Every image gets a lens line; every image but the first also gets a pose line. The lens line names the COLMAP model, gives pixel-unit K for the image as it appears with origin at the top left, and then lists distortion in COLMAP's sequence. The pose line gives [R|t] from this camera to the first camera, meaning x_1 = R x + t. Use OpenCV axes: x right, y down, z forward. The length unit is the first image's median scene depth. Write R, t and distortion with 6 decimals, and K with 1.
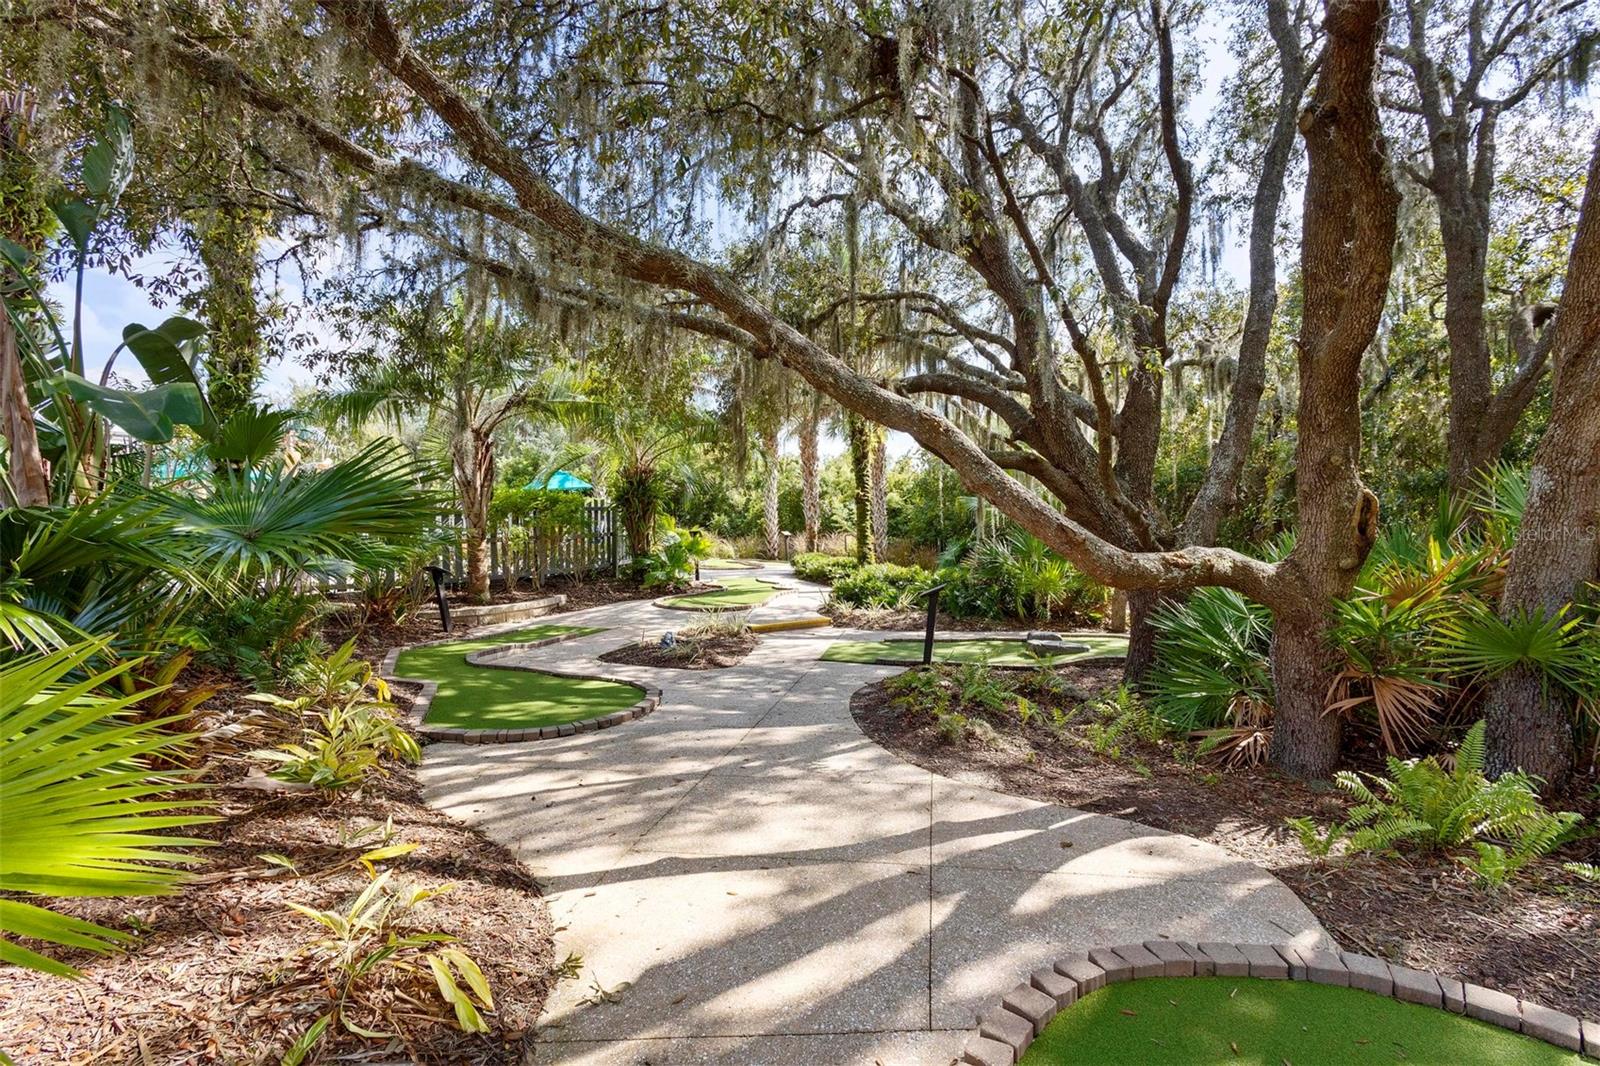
lens RADIAL K [[735.5, 0, 800.0], [0, 735.5, 534.2], [0, 0, 1]] dist [0.000560, 0.000012]
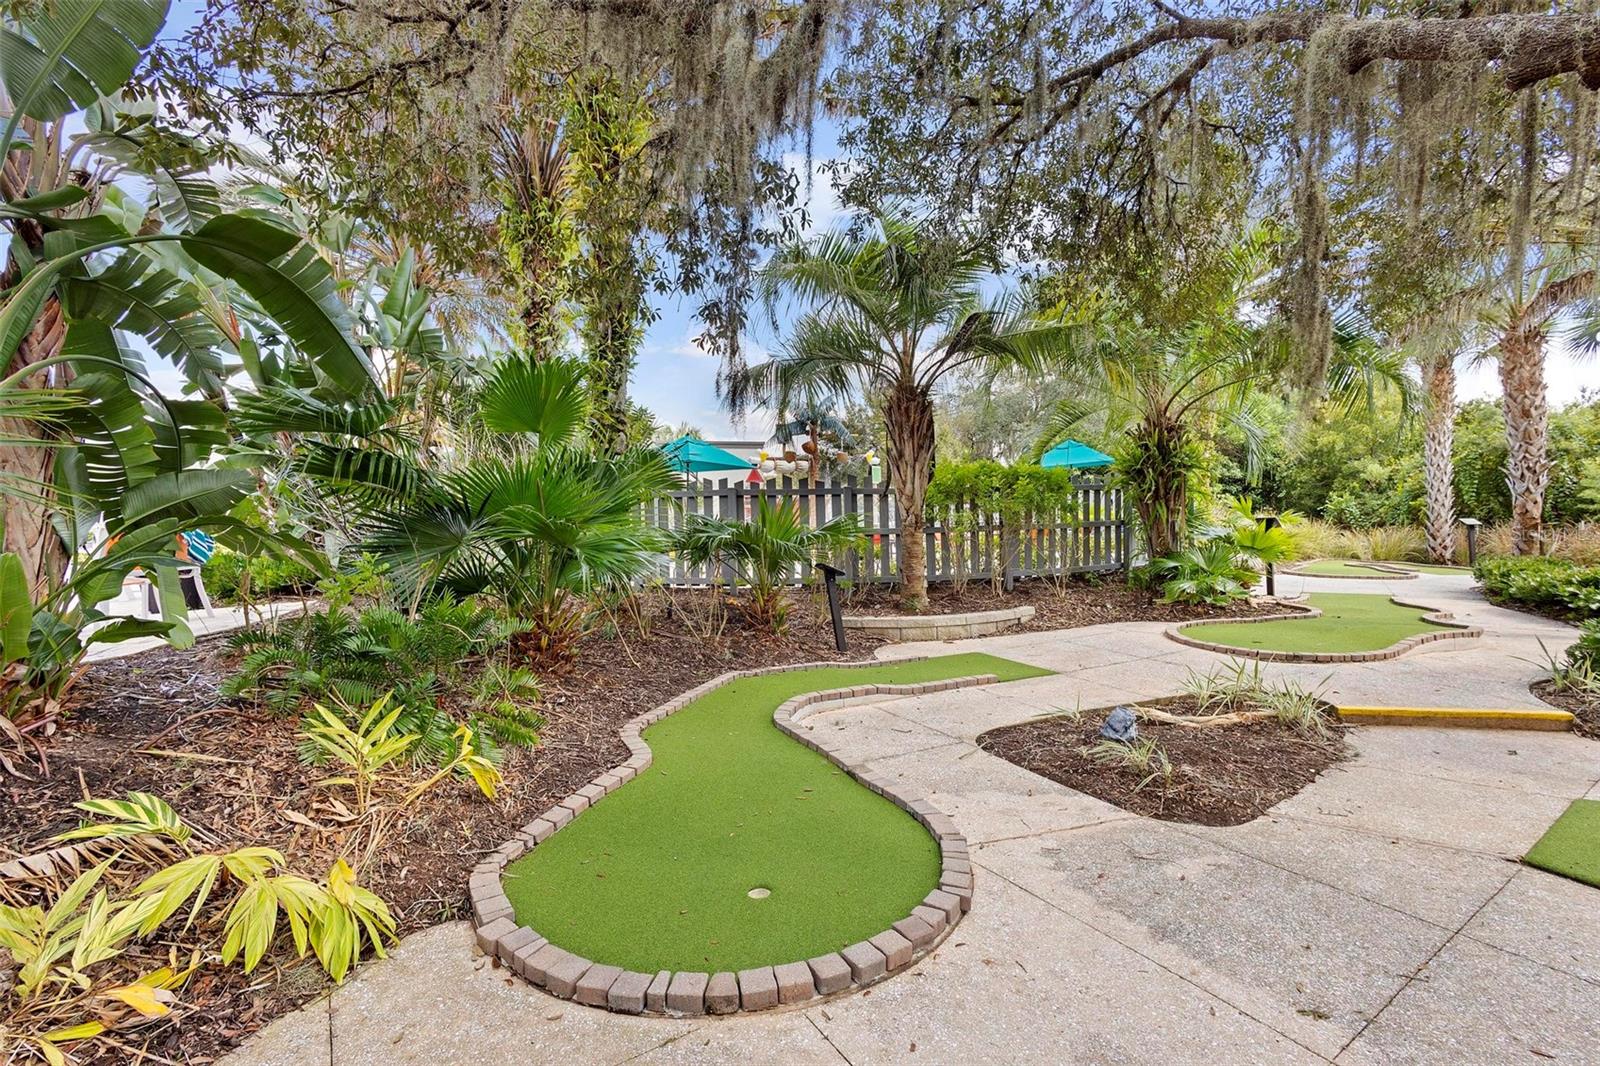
lens RADIAL K [[735.5, 0, 799.4], [0, 735.5, 537.1], [0, 0, 1]] dist [0.000560, 0.000012]
pose [[0.717781, 0.013481, -0.696139, 0.009227], [-0.001290, 0.999837, 0.018031, 0.001317], [0.696268, -0.012044, 0.717681, 0.223600]]
